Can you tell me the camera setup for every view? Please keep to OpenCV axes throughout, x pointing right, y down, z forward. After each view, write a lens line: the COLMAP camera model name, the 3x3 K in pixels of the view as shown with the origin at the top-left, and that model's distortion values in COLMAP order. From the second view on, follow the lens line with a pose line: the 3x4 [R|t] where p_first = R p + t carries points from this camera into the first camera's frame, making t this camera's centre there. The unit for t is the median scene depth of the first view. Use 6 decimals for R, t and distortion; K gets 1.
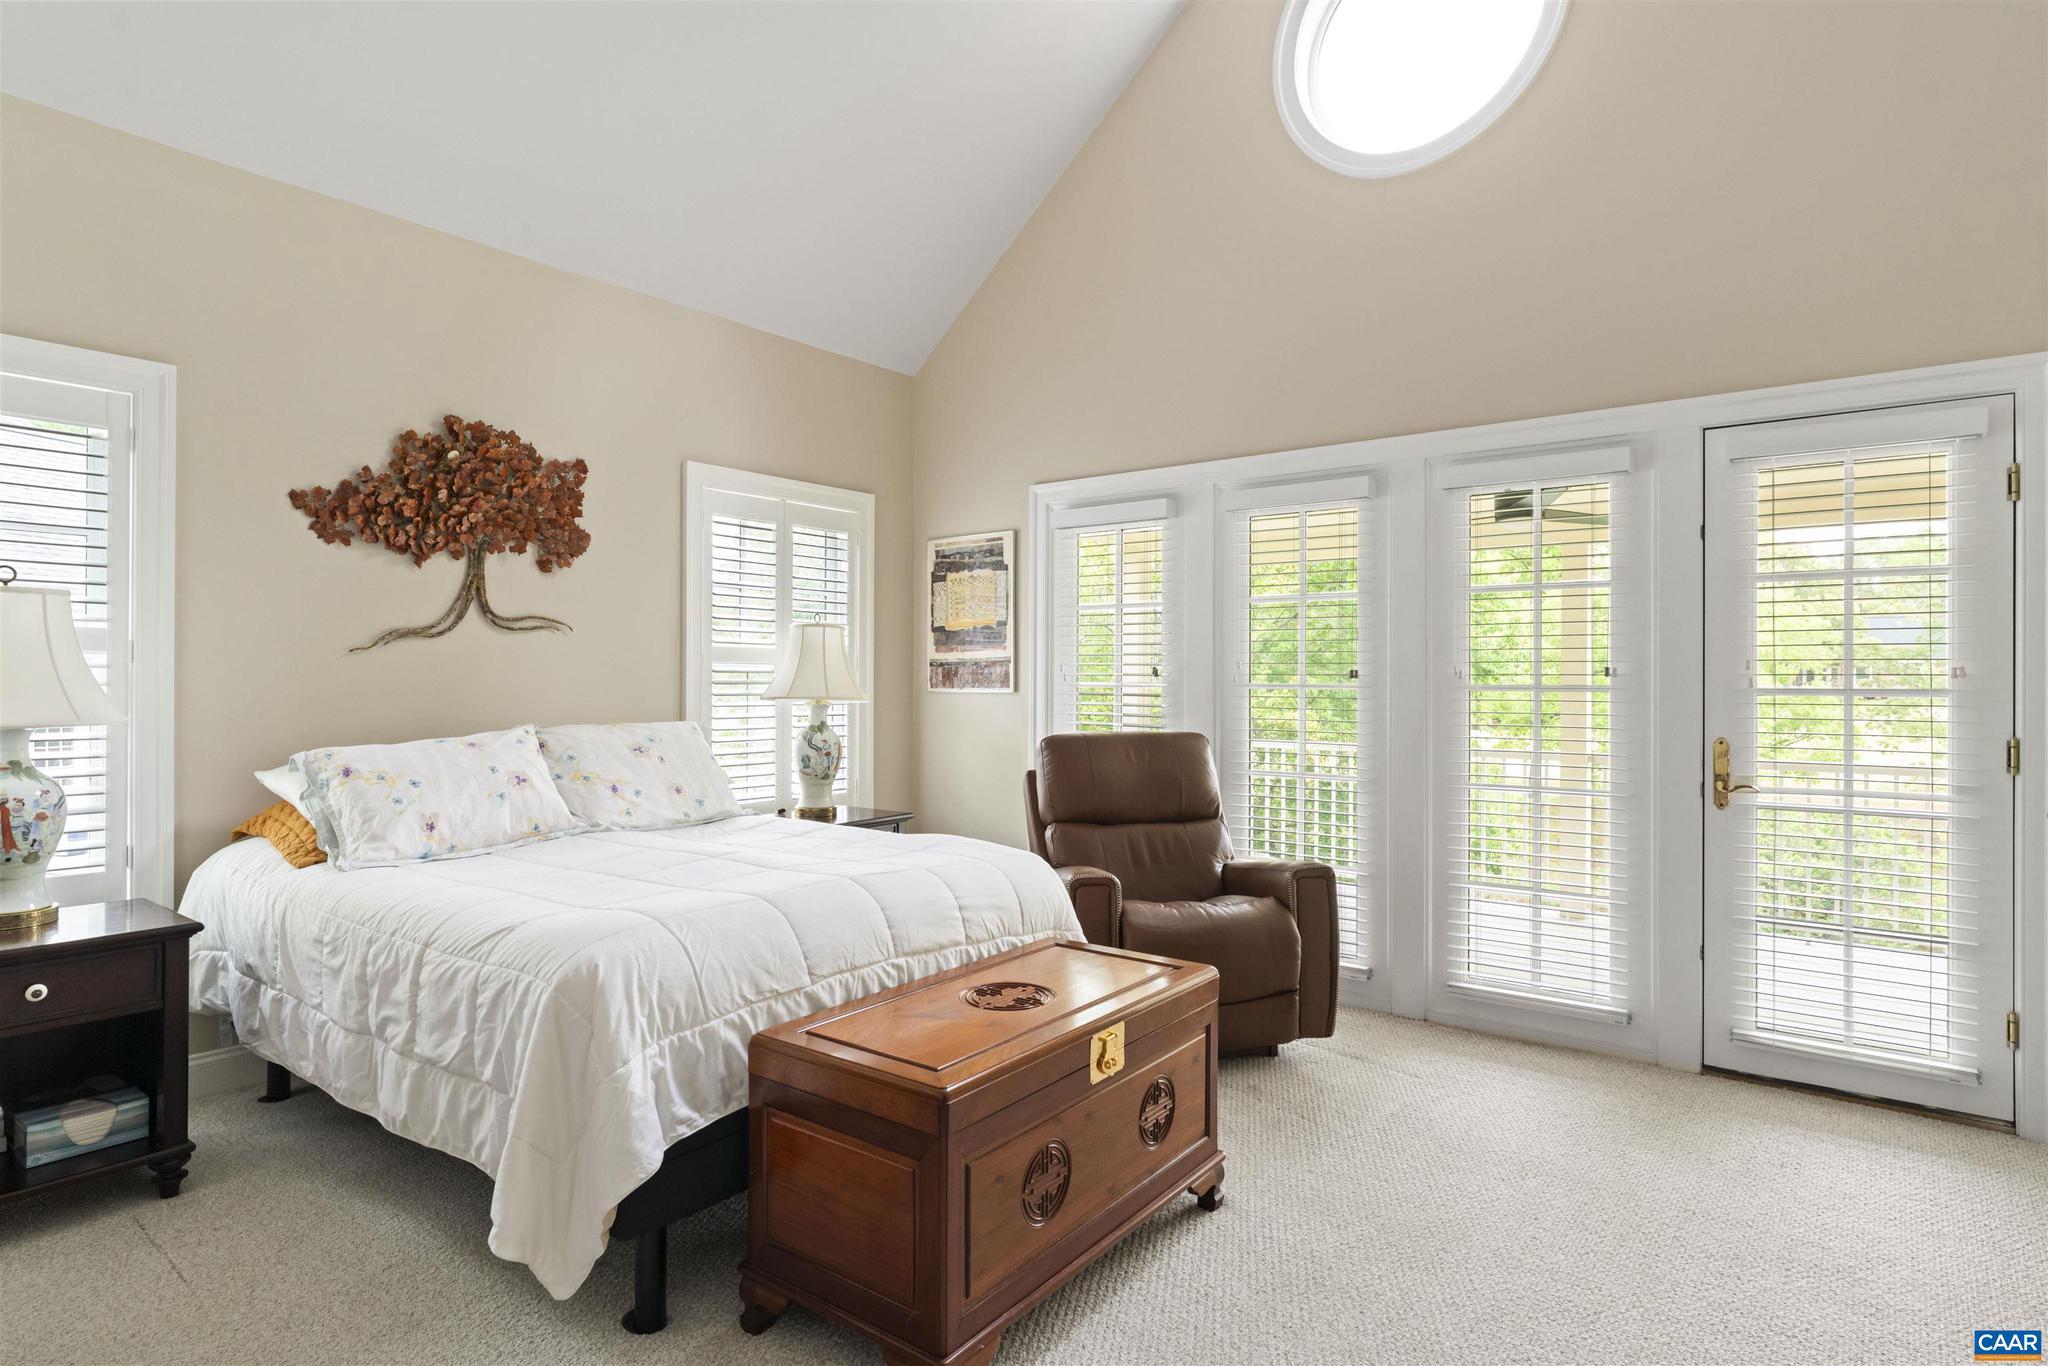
lens RADIAL K [[1089.3, 0, 1024.0], [0, 1089.3, 683.0], [0, 0, 1]] dist [-0.000039, 0.000242]
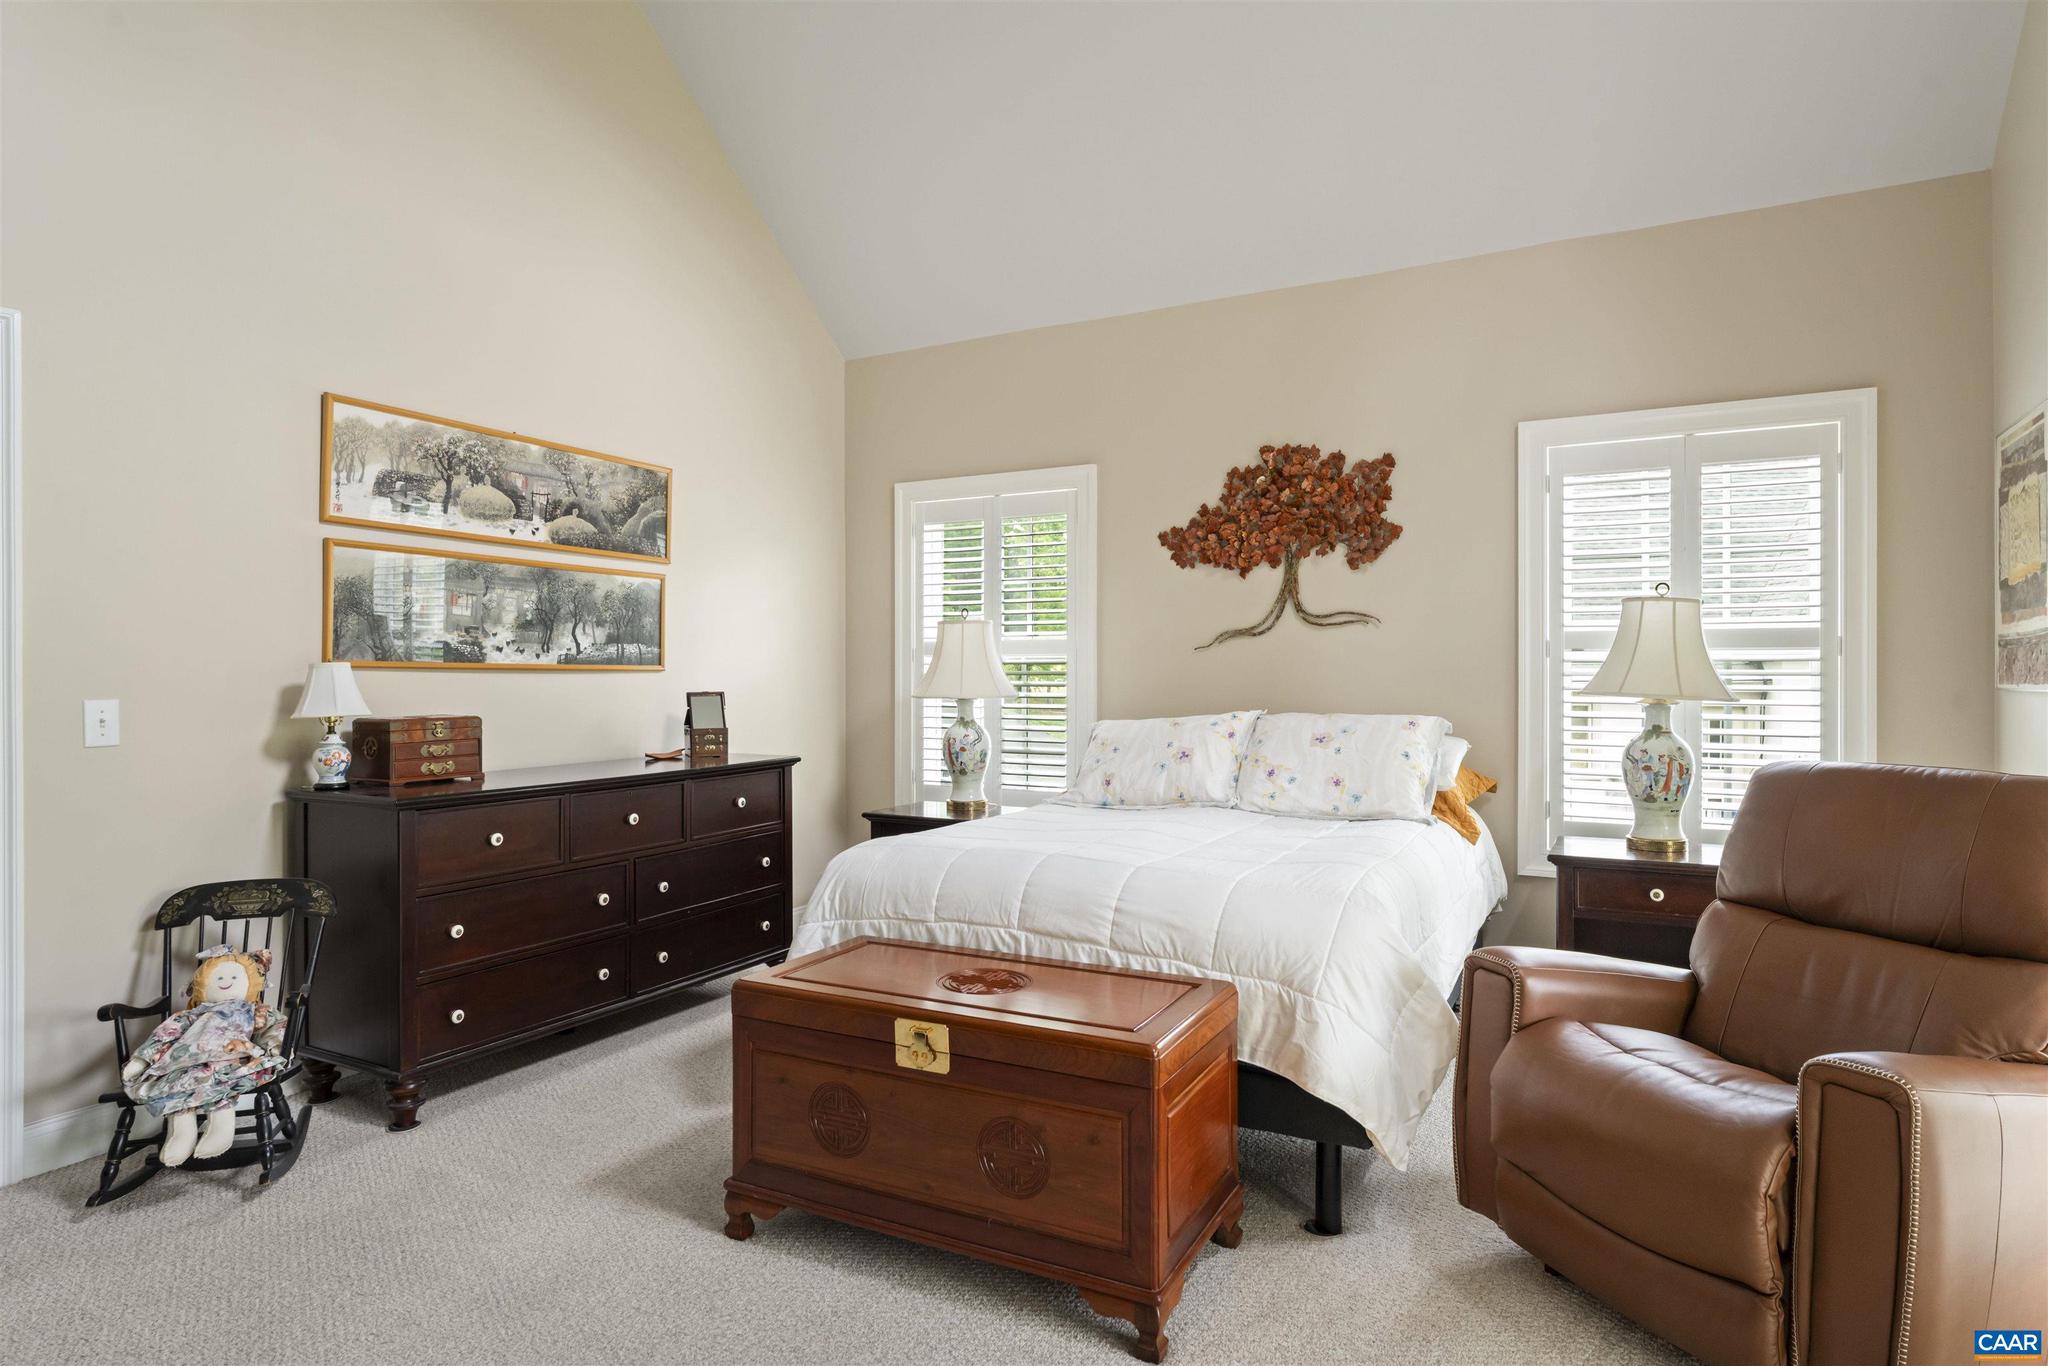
lens RADIAL K [[1158.1, 0, 1024.0], [0, 1158.1, 683.0], [0, 0, 1]] dist [-0.029492, 0.001196]
pose [[0.143113, 0.003916, -0.989699, 0.700776], [-0.003117, 0.999989, 0.003506, 0.005916], [0.989701, 0.002583, 0.143124, 0.593206]]
